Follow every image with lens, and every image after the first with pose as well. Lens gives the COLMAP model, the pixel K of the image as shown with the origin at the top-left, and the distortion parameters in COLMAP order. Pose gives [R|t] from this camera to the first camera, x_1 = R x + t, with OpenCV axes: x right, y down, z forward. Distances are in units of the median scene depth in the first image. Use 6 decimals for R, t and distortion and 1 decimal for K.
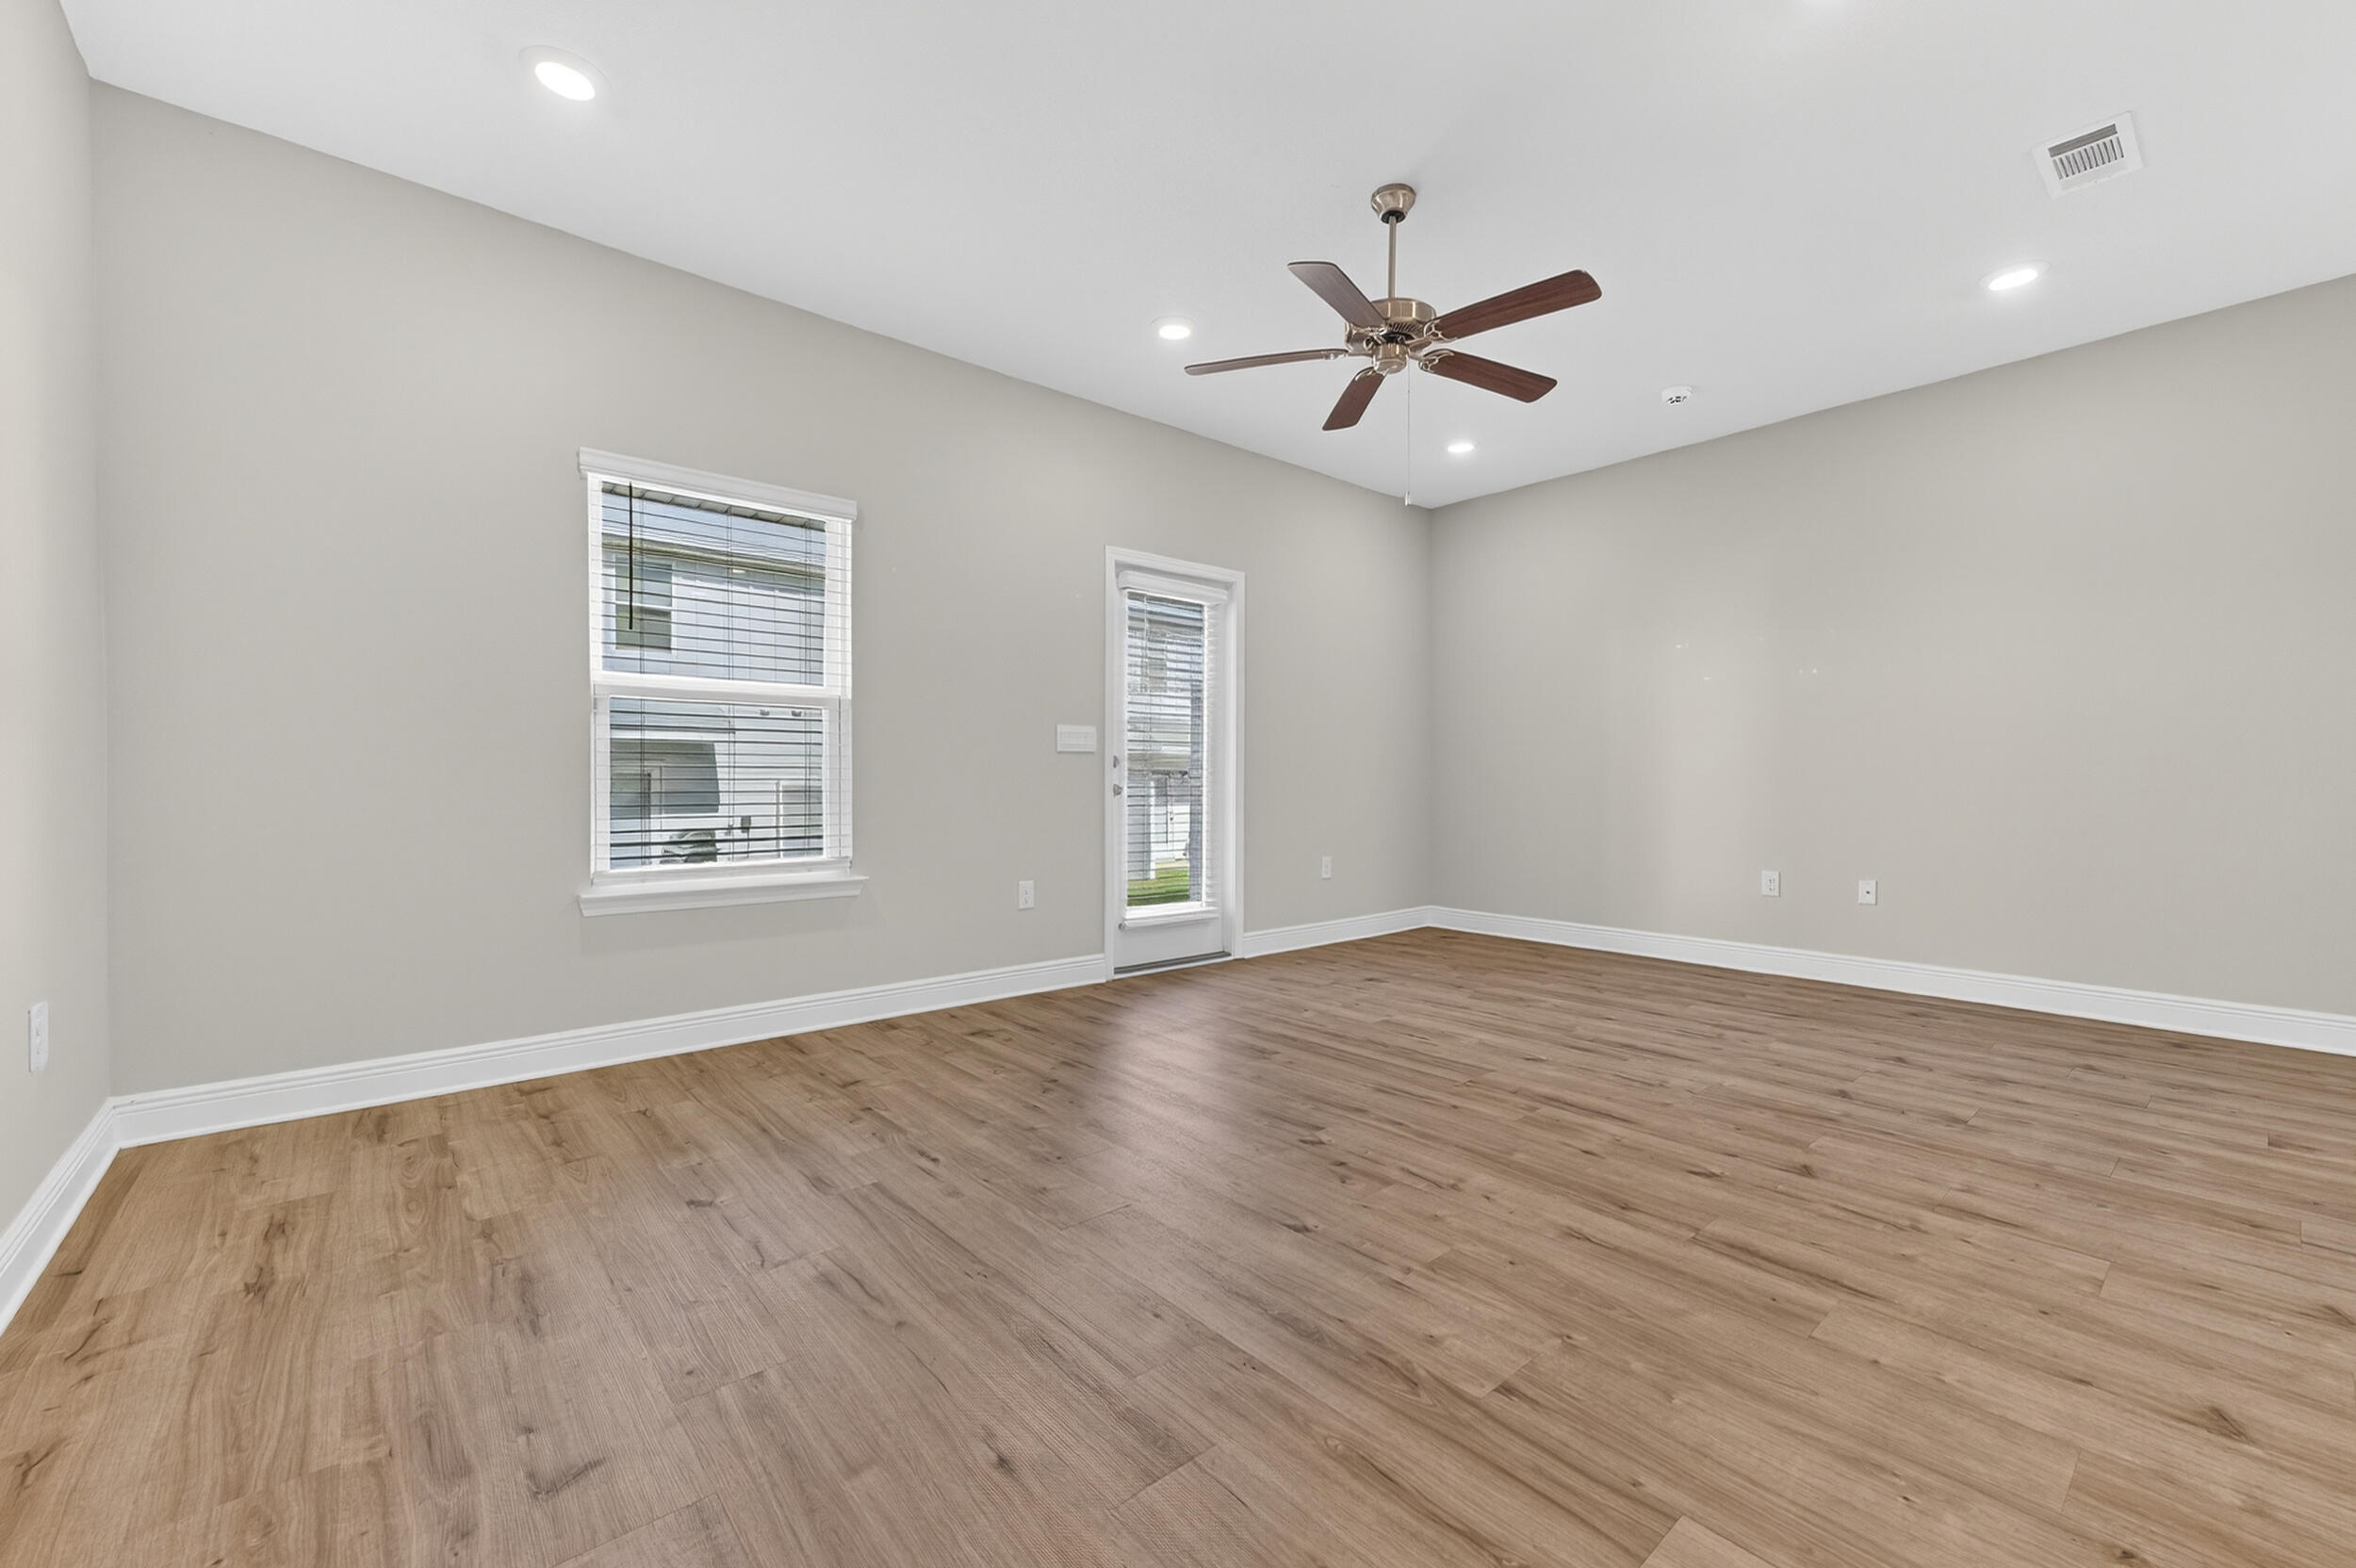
lens RADIAL K [[947.9, 0, 1218.5], [0, 947.9, 780.5], [0, 0, 1]] dist [0.008213, -0.000713]
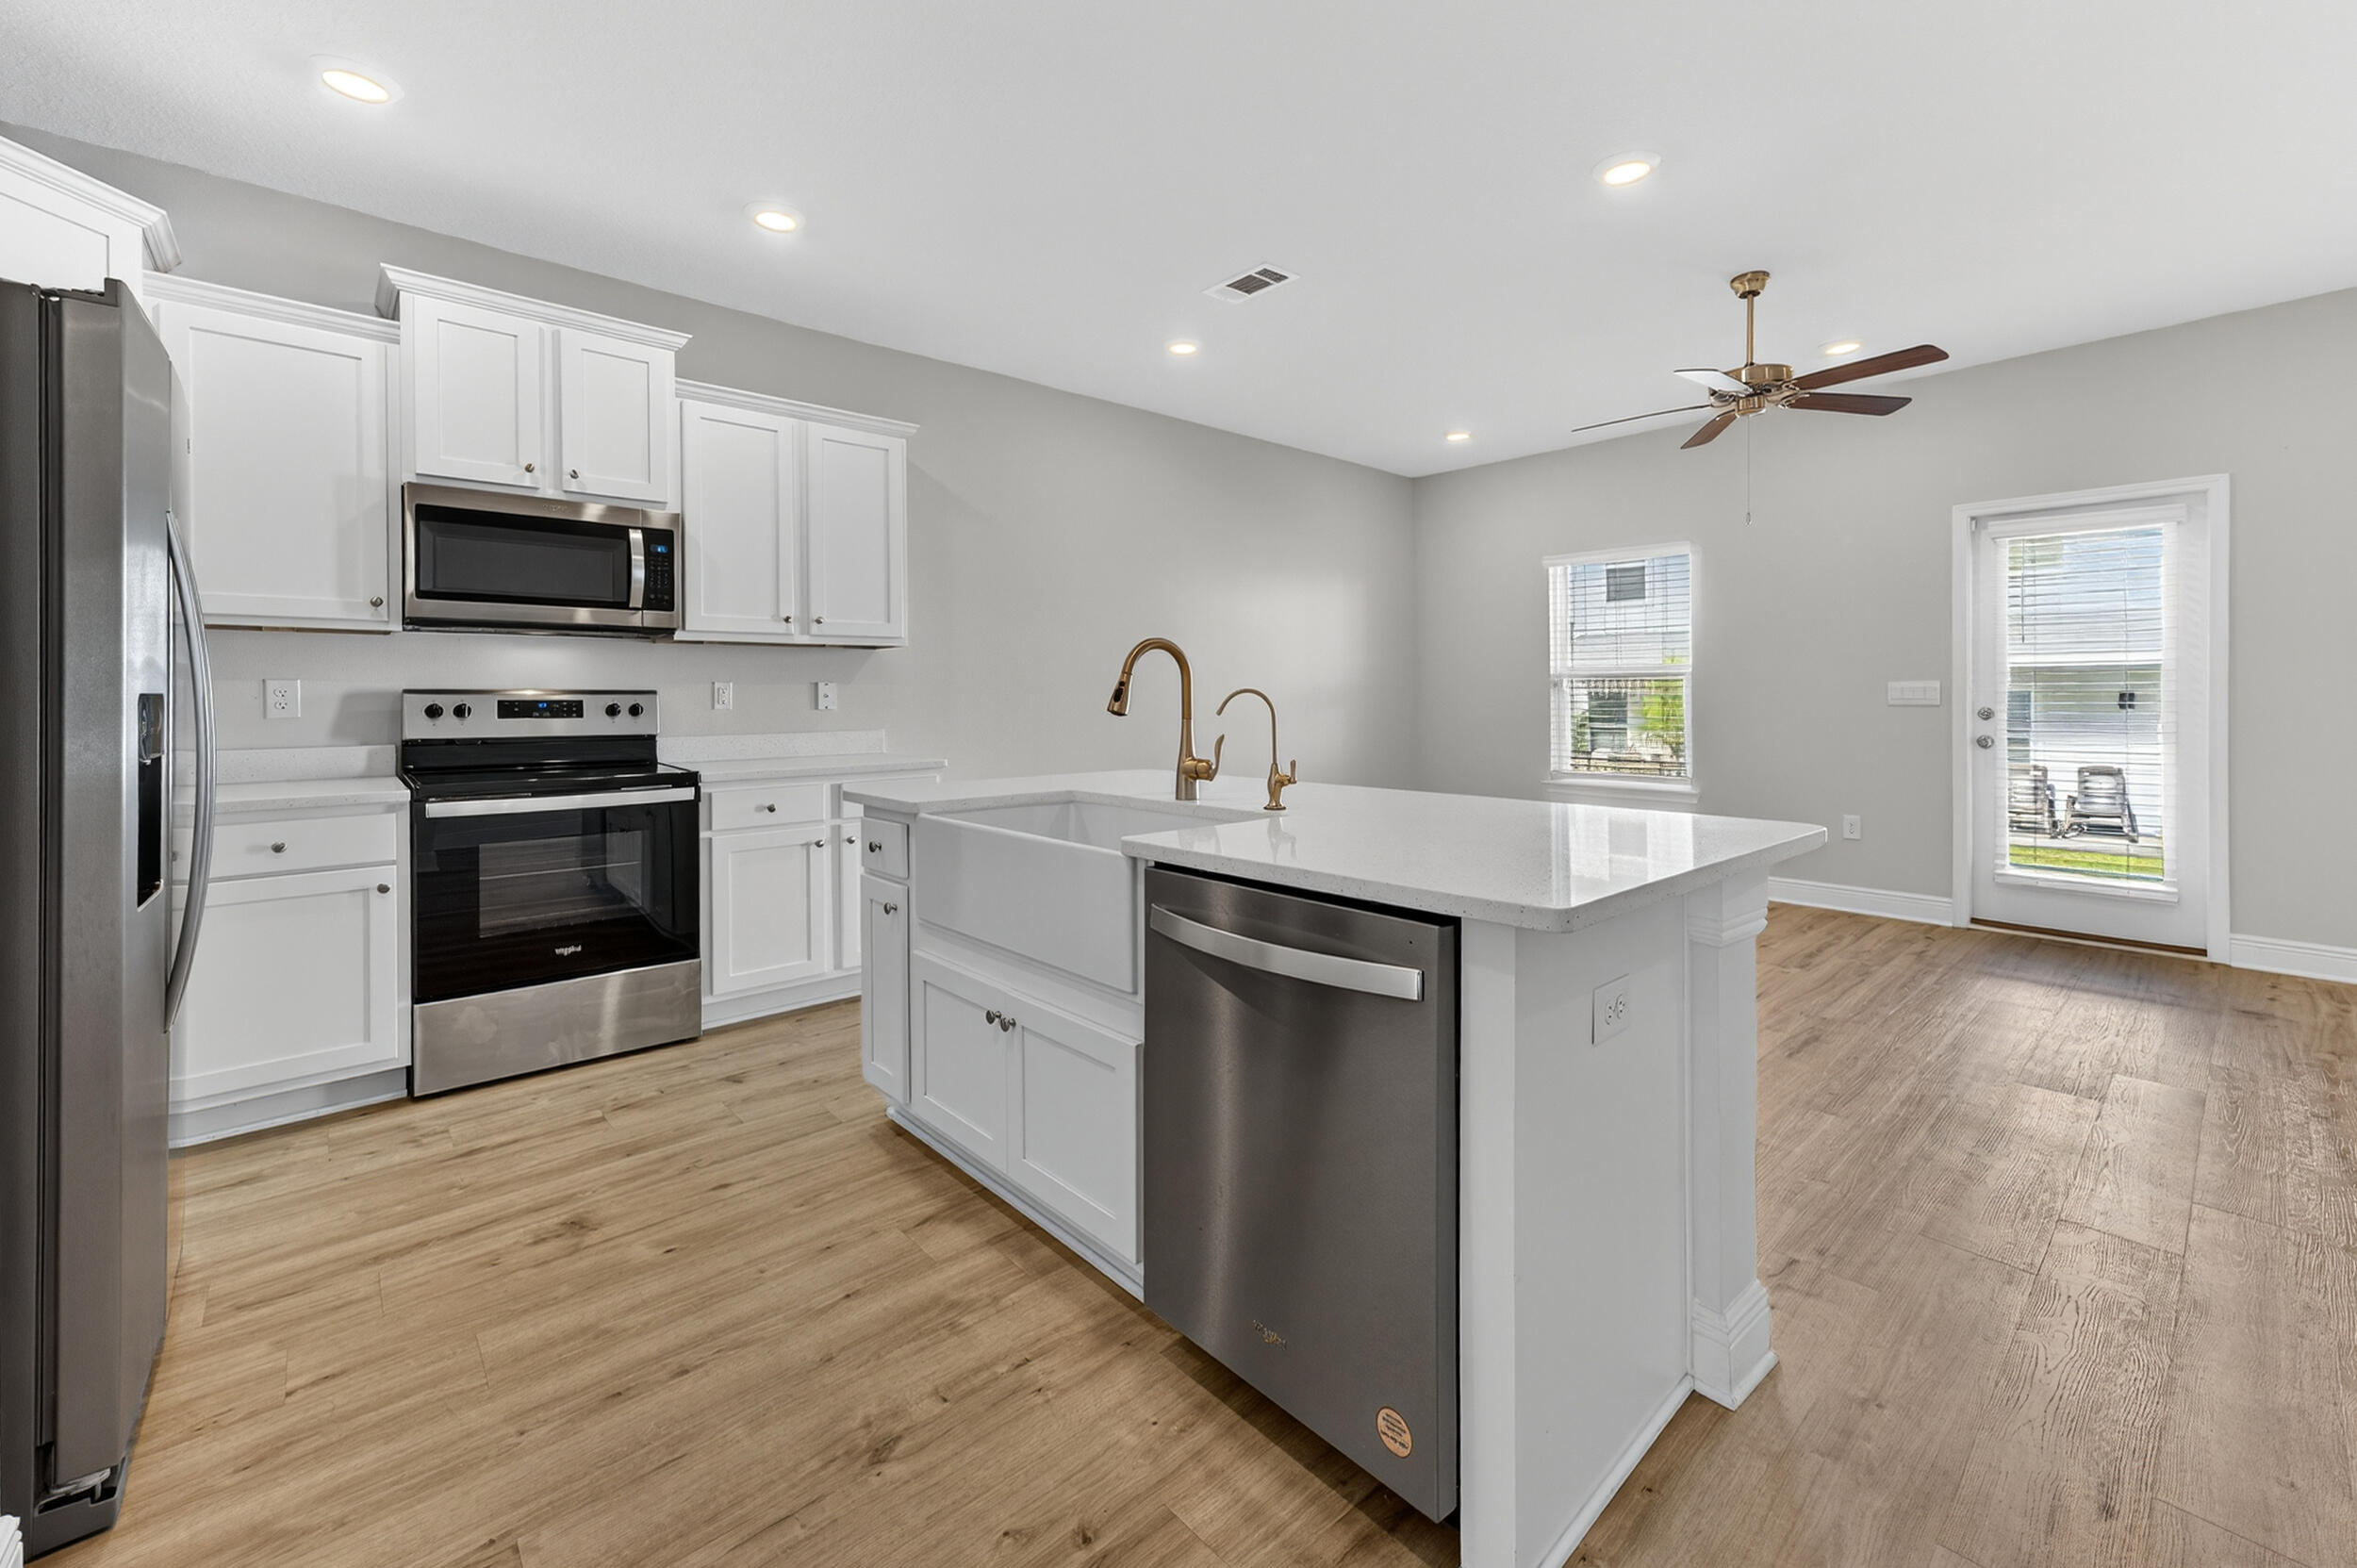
lens RADIAL K [[960.6, 0, 1181.7], [0, 960.6, 696.0], [0, 0, 1]] dist [0.010901, 0.000326]
pose [[0.002396, -0.000889, -0.999997, 1.533638], [0.000832, 0.999999, -0.000887, -0.064535], [0.999997, -0.000830, 0.002397, 0.252658]]
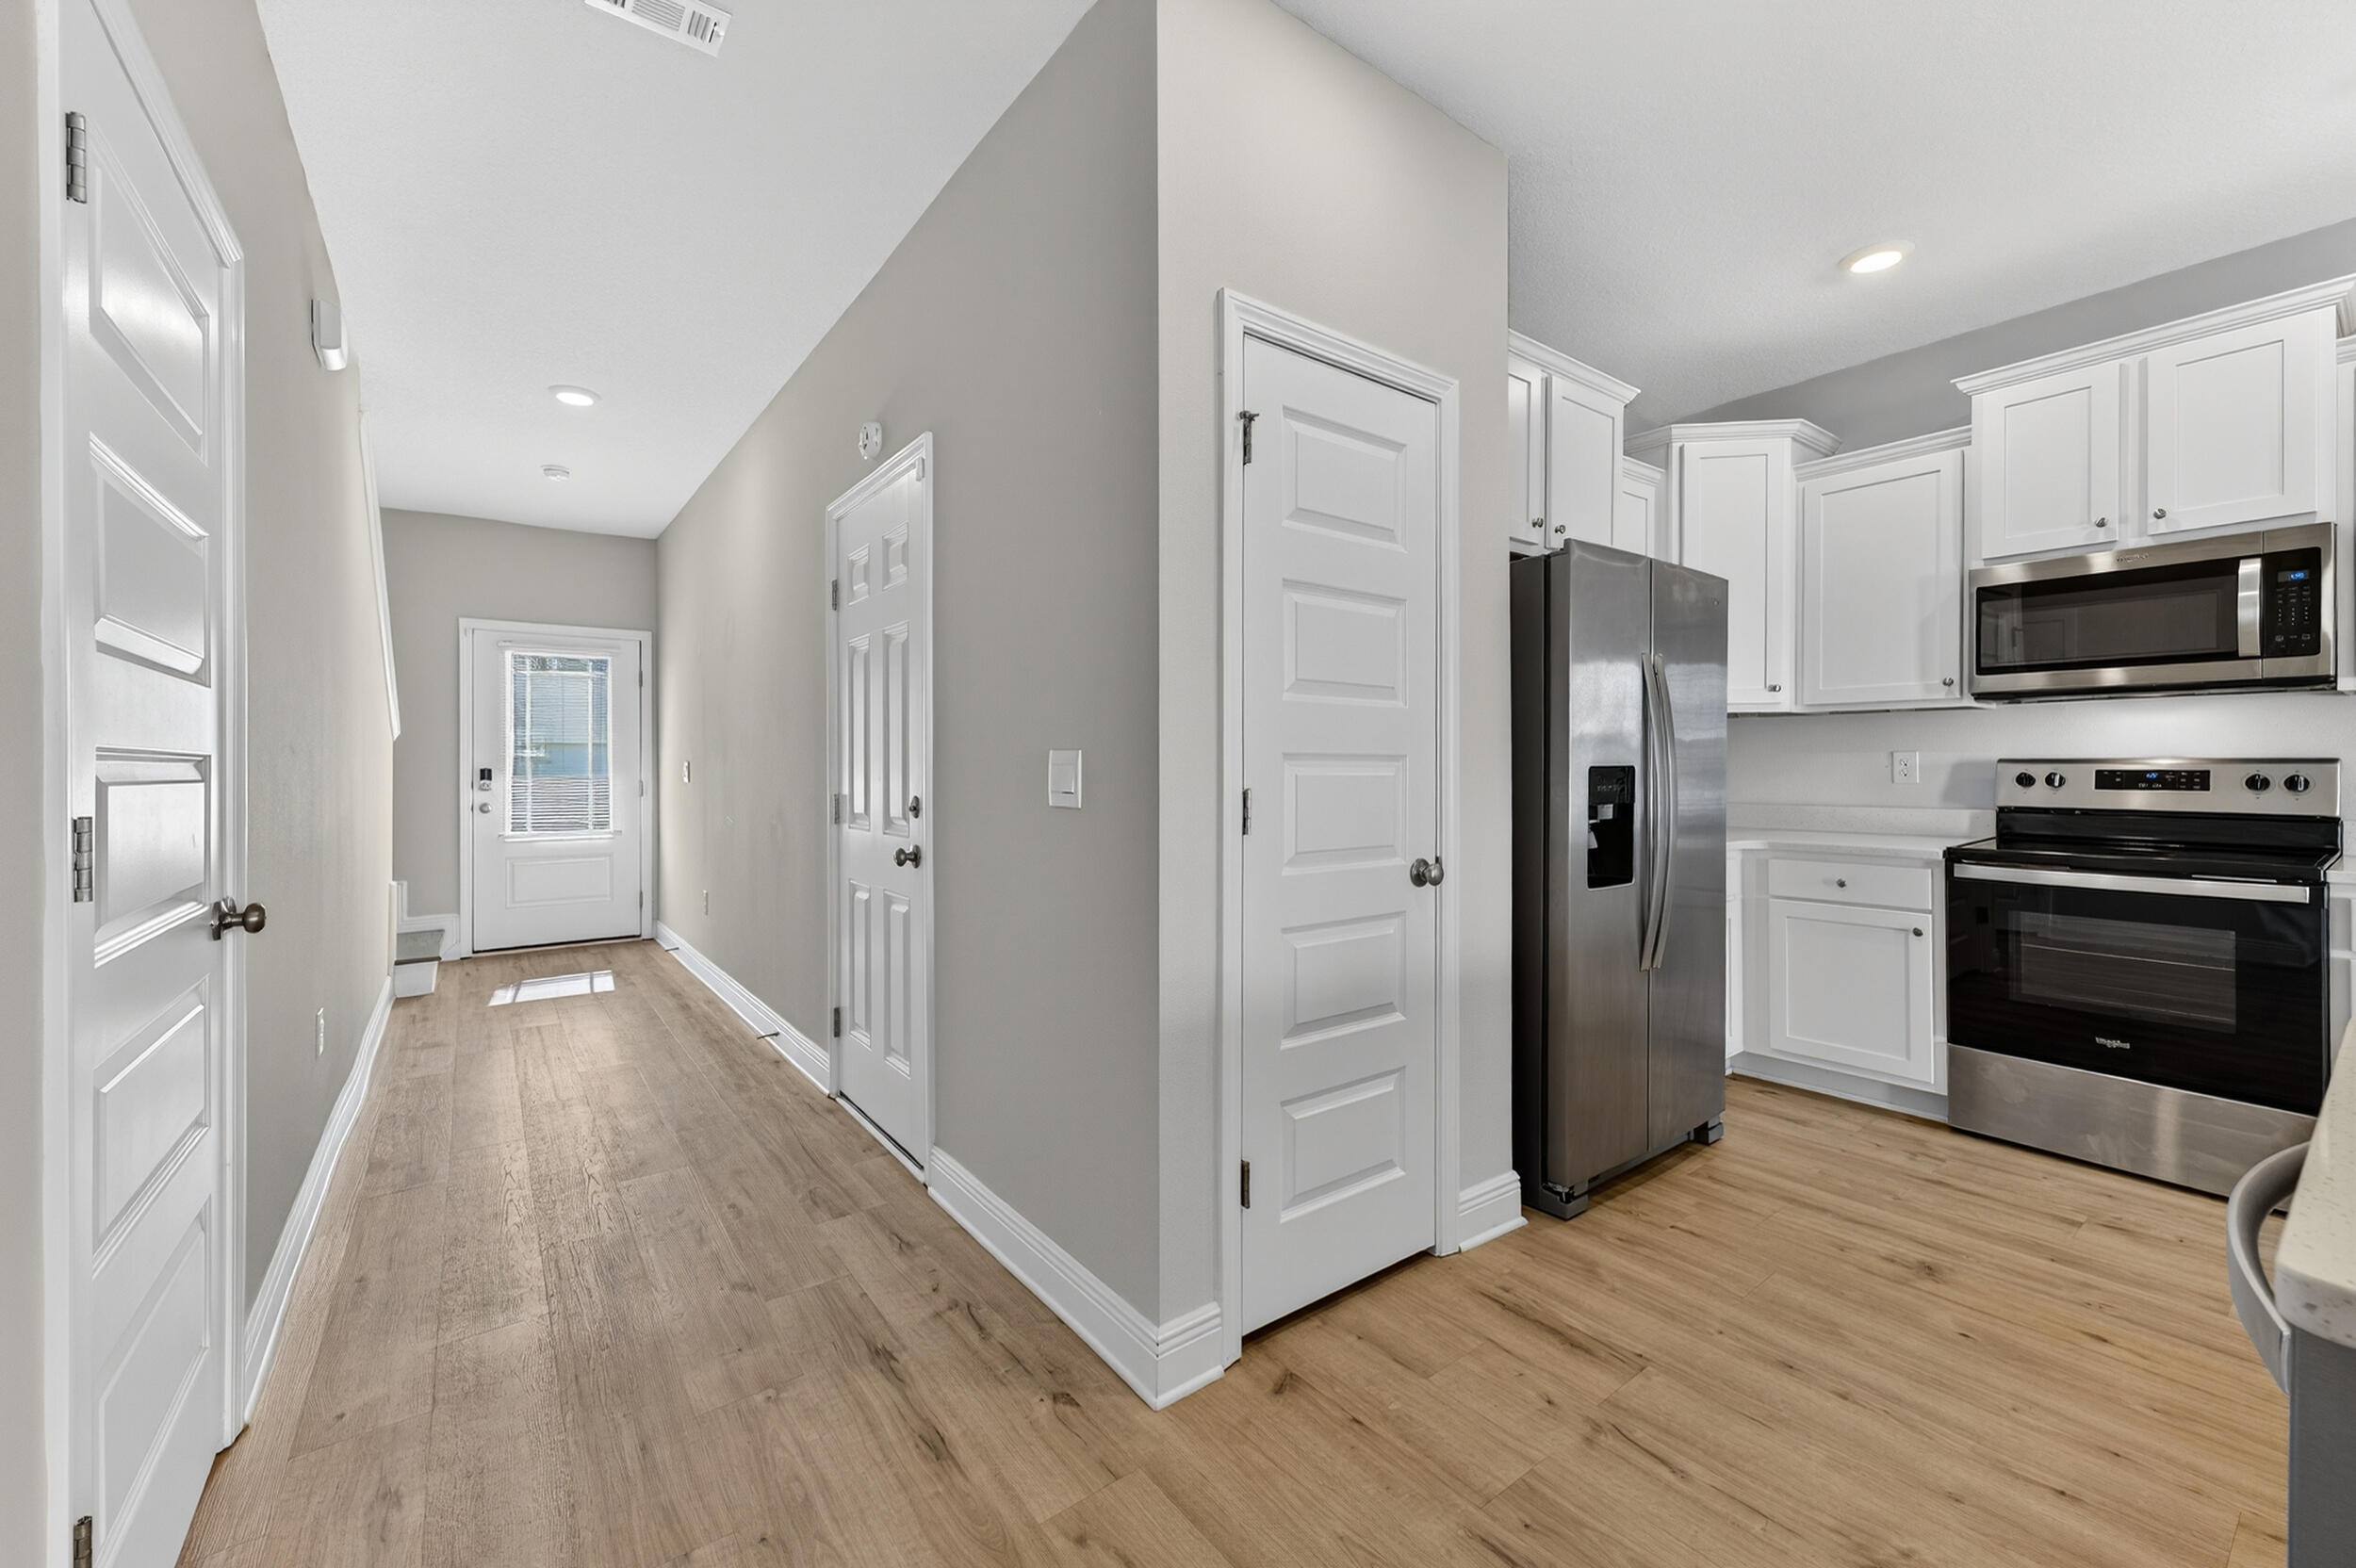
lens RADIAL K [[934.4, 0, 1180.7], [0, 934.4, 772.6], [0, 0, 1]] dist [-0.001926, 0.000852]
pose [[-0.996181, 0.001140, 0.087310, 1.317593], [0.002148, 0.999932, 0.011453, -0.072583], [-0.087291, 0.011597, -0.996115, 0.604730]]
